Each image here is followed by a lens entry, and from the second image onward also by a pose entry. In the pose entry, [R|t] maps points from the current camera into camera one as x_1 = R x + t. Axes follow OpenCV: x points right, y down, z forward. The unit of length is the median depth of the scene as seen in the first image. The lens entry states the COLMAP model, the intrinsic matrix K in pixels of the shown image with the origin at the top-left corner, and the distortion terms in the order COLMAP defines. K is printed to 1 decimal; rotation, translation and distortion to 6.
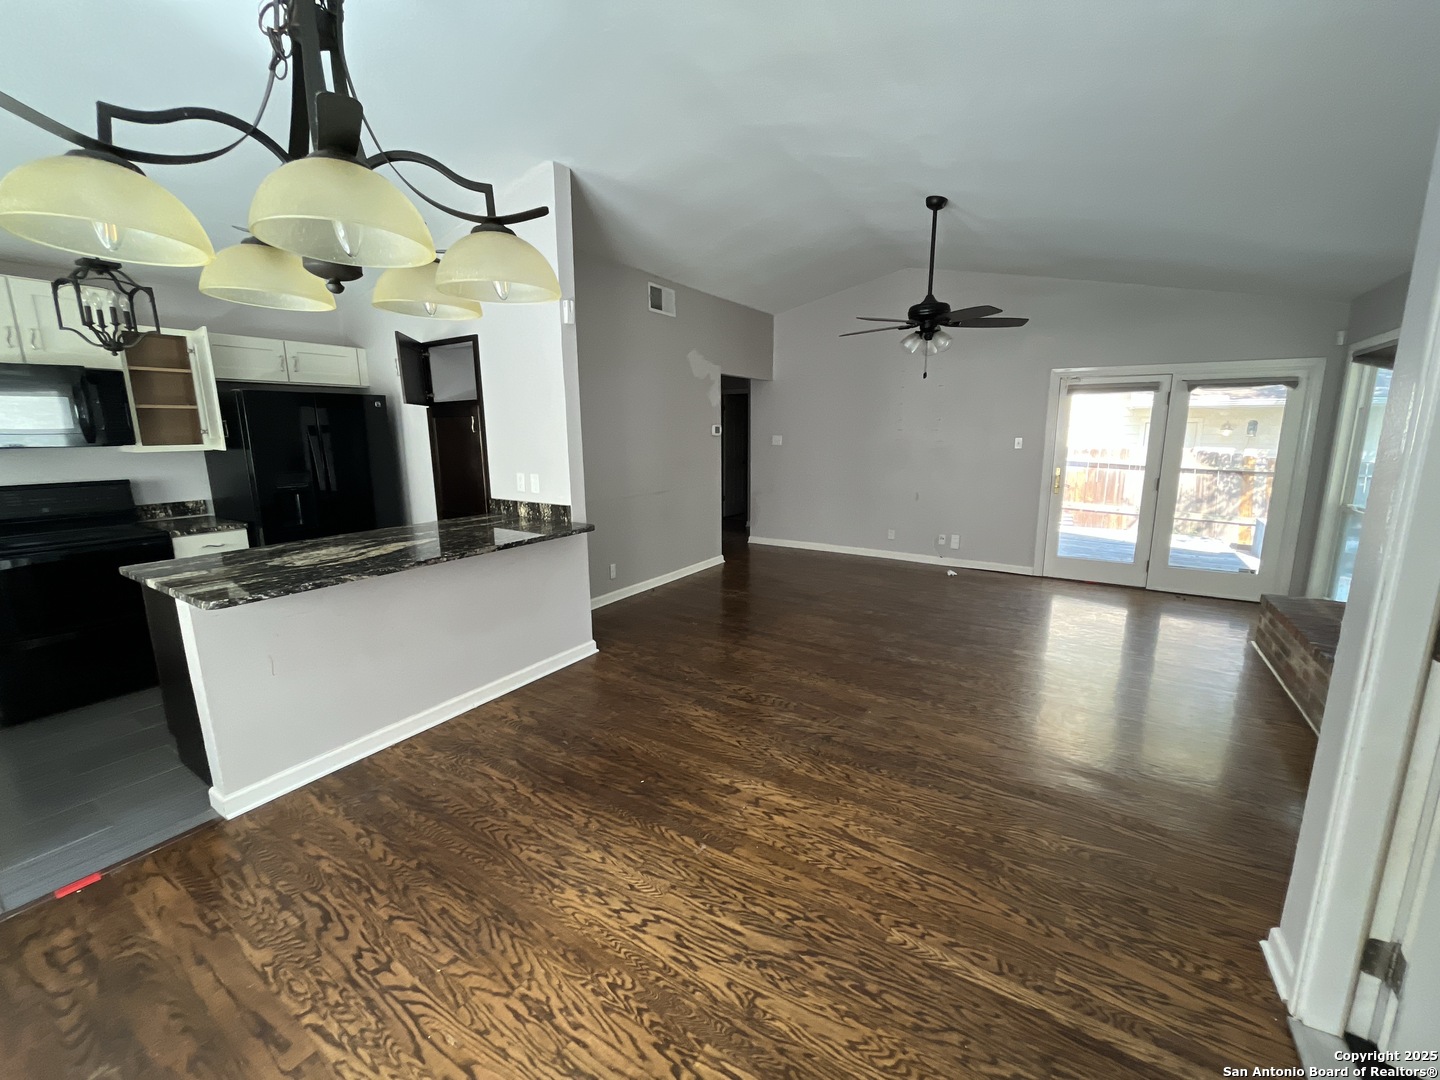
lens RADIAL K [[582.8, 0, 720.5], [0, 582.8, 534.8], [0, 0, 1]] dist [-0.002210, -0.000293]
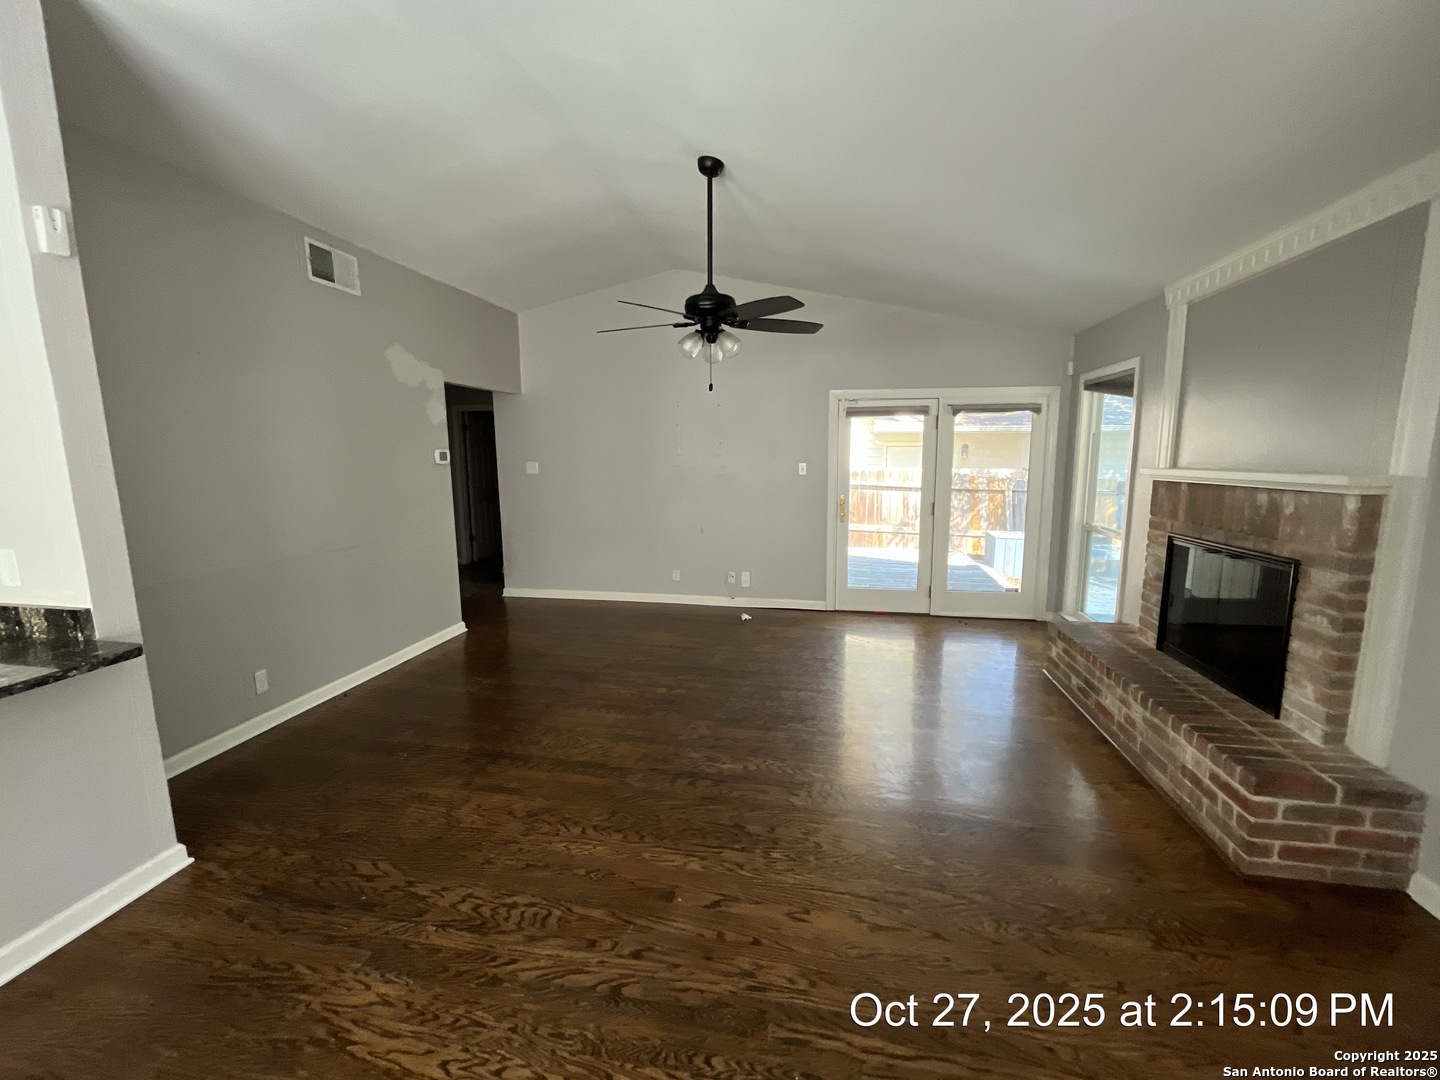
lens RADIAL K [[582.8, 0, 724.0], [0, 582.8, 537.8], [0, 0, 1]] dist [-0.002210, -0.000293]
pose [[0.925967, -0.058048, 0.373115, 0.066478], [0.070442, 0.997322, -0.019656, -0.057572], [-0.370975, 0.044484, 0.927577, 0.285906]]
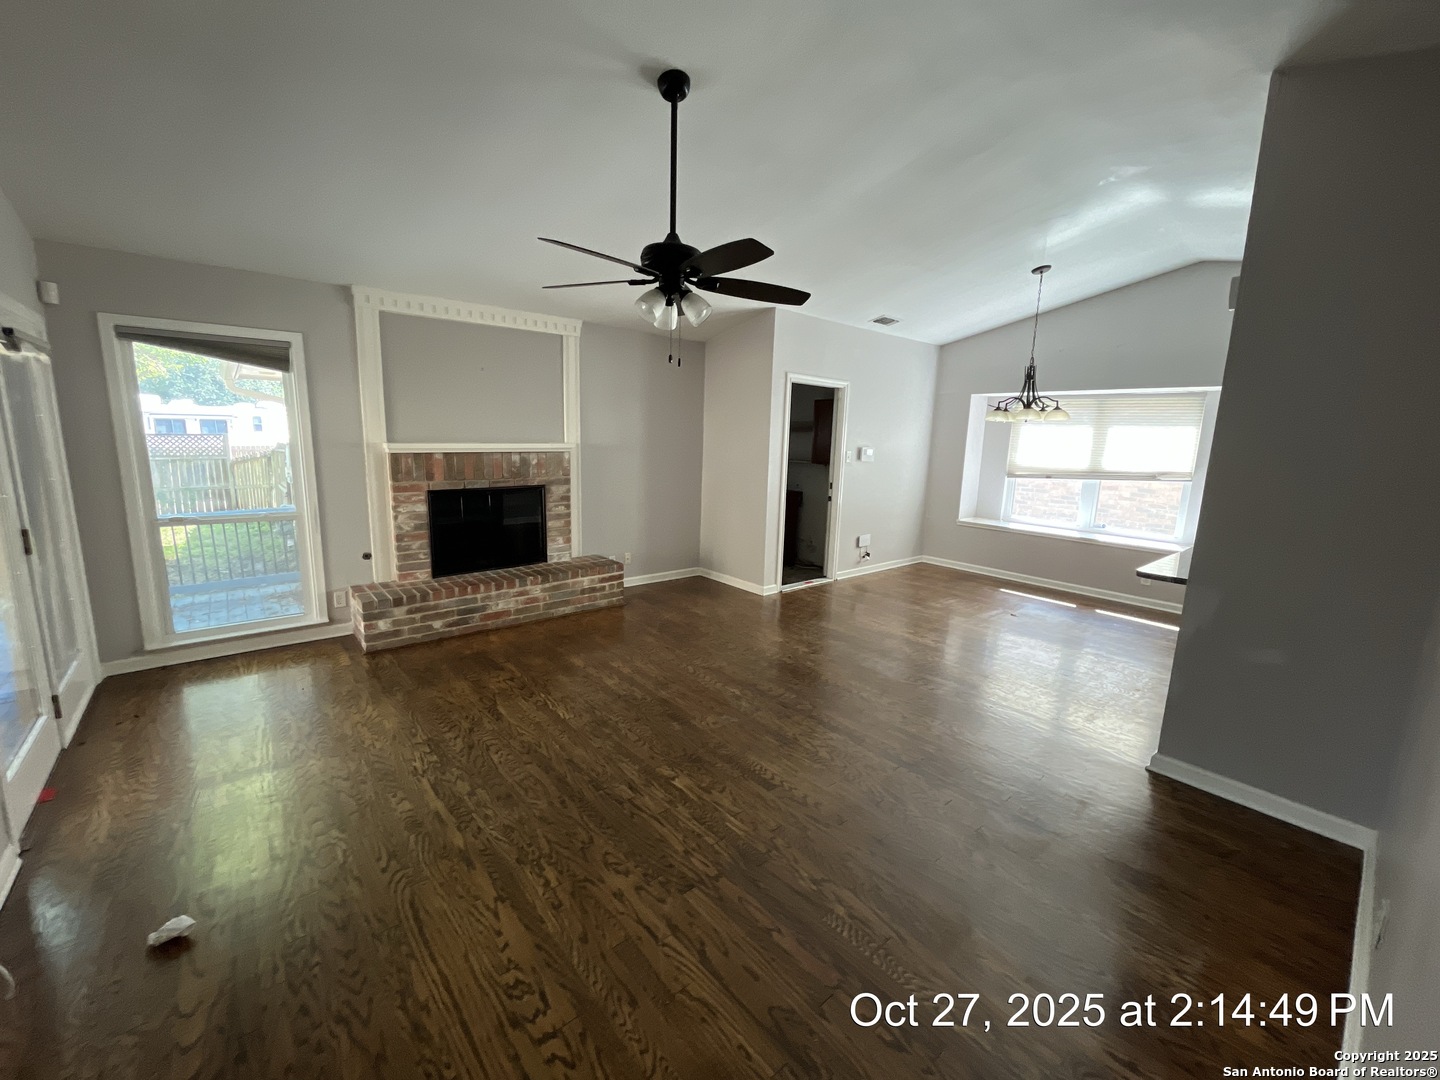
lens RADIAL K [[582.8, 0, 723.3], [0, 582.8, 541.0], [0, 0, 1]] dist [-0.002210, -0.000293]
pose [[-0.957435, -0.080908, 0.277078, 0.103754], [0.021083, 0.937748, 0.346675, -0.316850], [-0.287878, 0.337761, -0.896127, 1.666569]]
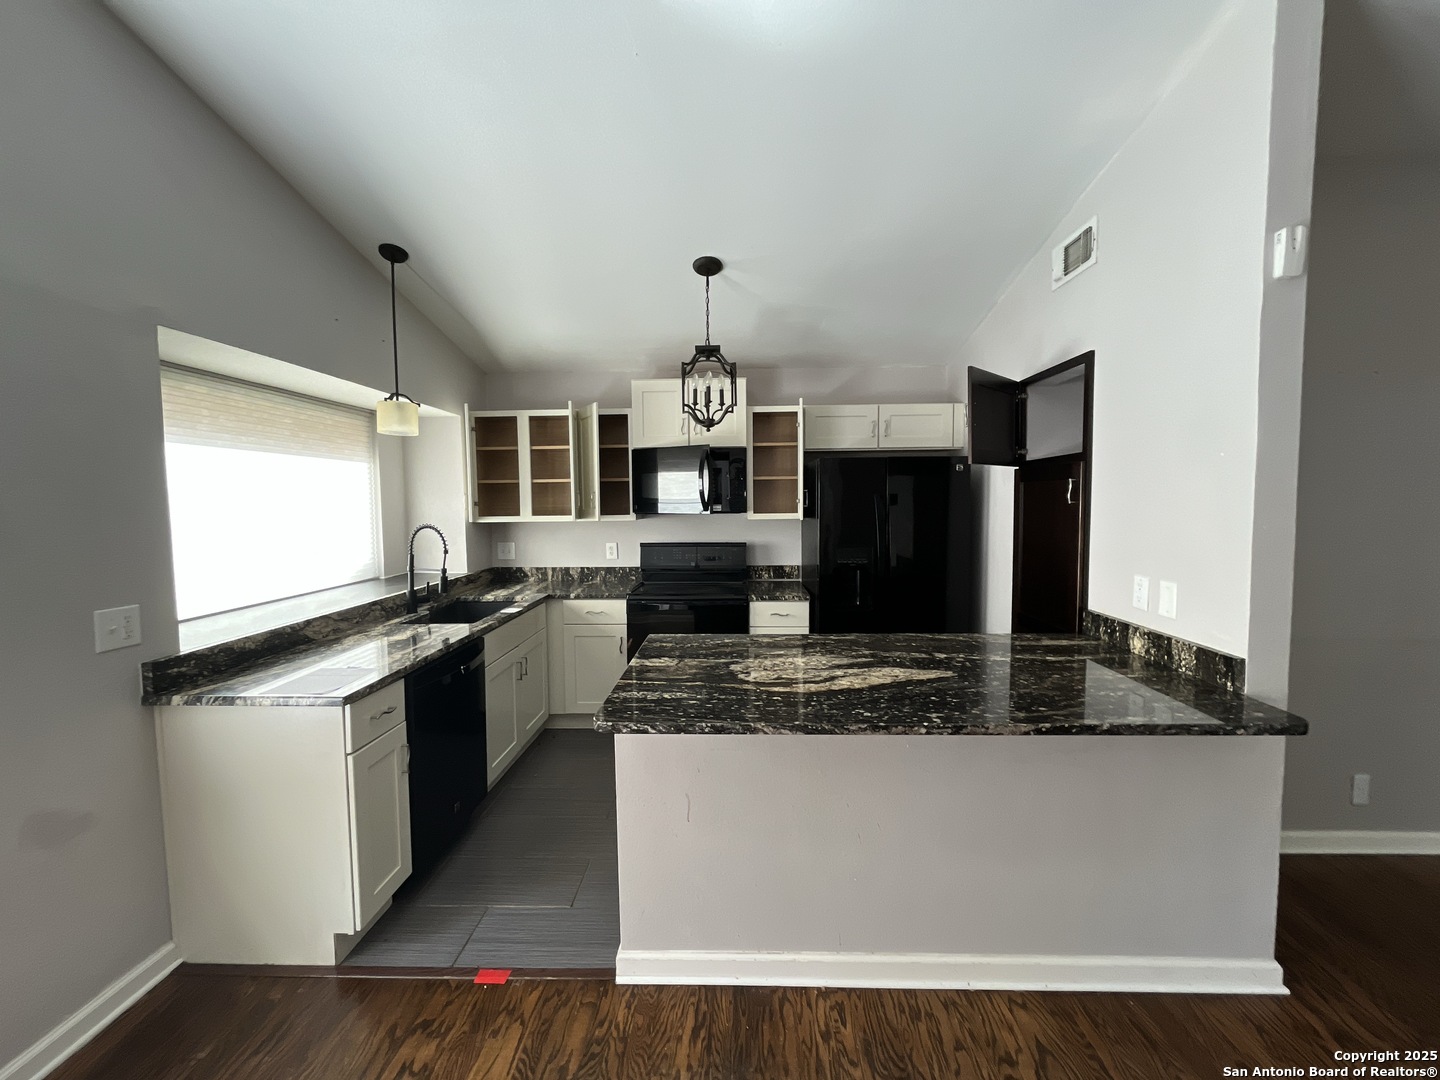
lens RADIAL K [[582.8, 0, 722.0], [0, 582.8, 536.3], [0, 0, 1]] dist [-0.002210, -0.000293]
pose [[0.512131, 0.055549, -0.857109, -0.070260], [-0.151366, 0.988125, -0.026402, -0.065773], [0.845465, 0.143258, 0.514457, 0.353231]]
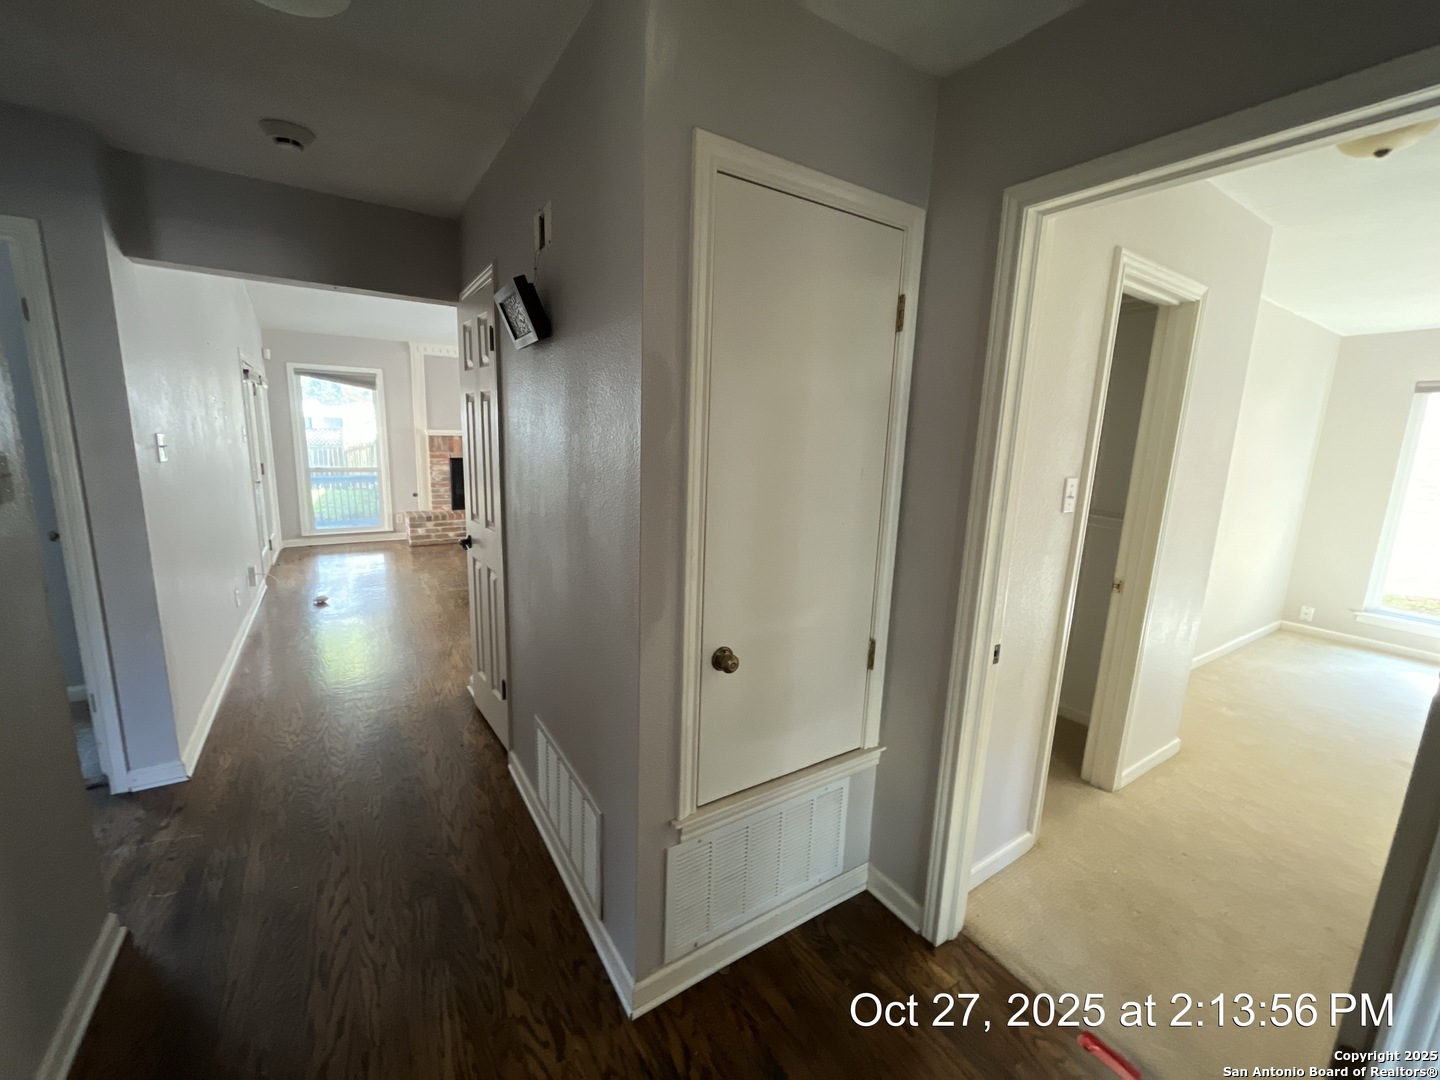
lens RADIAL K [[582.8, 0, 720.4], [0, 582.8, 539.7], [0, 0, 1]] dist [-0.002210, -0.000293]
pose [[-0.912119, -0.106204, 0.395929, -0.612385], [0.039427, 0.938649, 0.342613, -0.397186], [-0.408025, 0.328114, -0.851972, 2.137259]]
